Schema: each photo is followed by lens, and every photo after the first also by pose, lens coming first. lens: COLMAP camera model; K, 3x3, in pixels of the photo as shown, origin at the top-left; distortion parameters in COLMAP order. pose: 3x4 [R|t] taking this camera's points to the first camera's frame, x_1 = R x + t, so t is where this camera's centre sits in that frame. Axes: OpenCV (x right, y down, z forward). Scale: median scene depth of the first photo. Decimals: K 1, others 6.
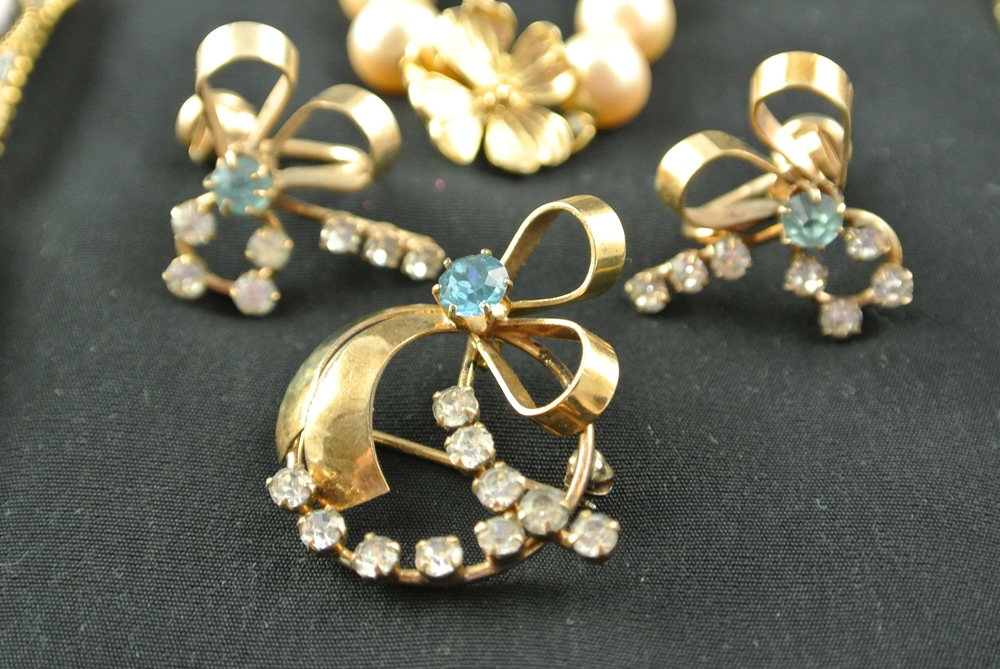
lens RADIAL K [[1924.9, 0, 500.0], [0, 1924.9, 334.5], [0, 0, 1]] dist [0.101463, -0.384244]
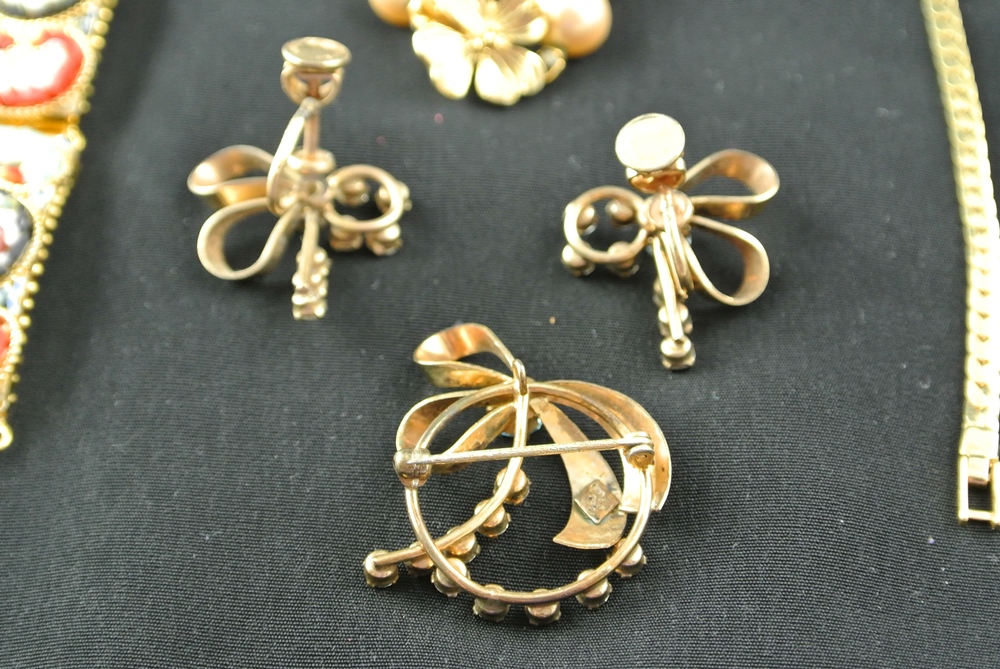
lens RADIAL K [[1924.9, 0, 500.0], [0, 1924.9, 334.5], [0, 0, 1]] dist [0.101463, -0.384244]
pose [[0.999180, -0.009246, -0.039423, 0.062572], [0.015874, 0.985091, 0.171300, -0.167627], [0.037251, -0.171785, 0.984430, -0.289904]]
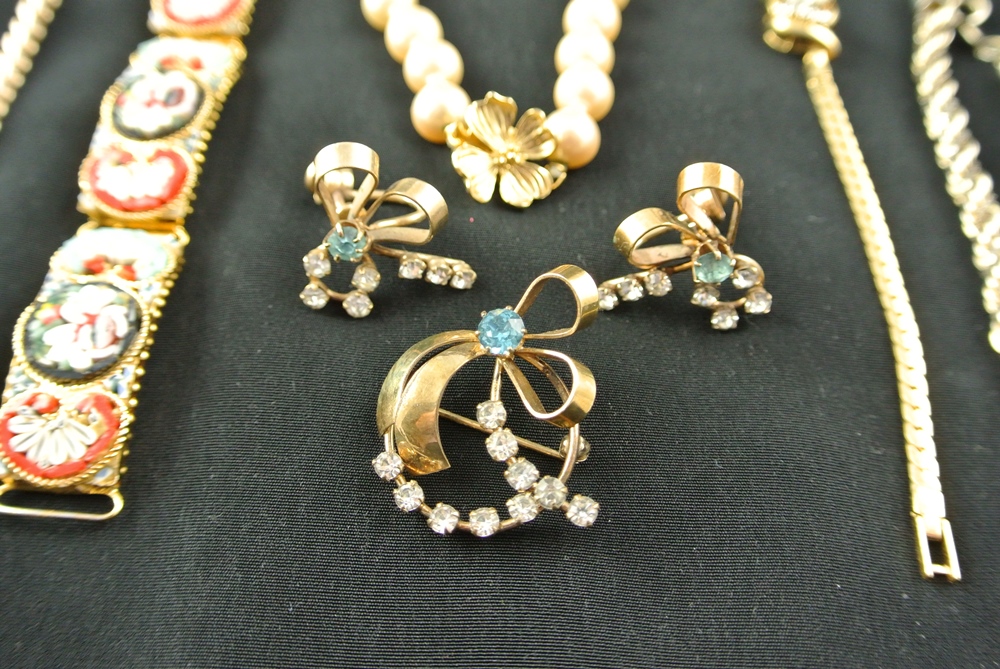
lens RADIAL K [[912.1, 0, 499.7], [0, 912.1, 336.8], [0, 0, 1]] dist [-0.058895, 0.002022]
pose [[0.999615, -0.013382, 0.024309, -0.030223], [0.007018, 0.969474, 0.245095, -0.183642], [-0.026846, -0.244830, 0.969194, 0.269980]]
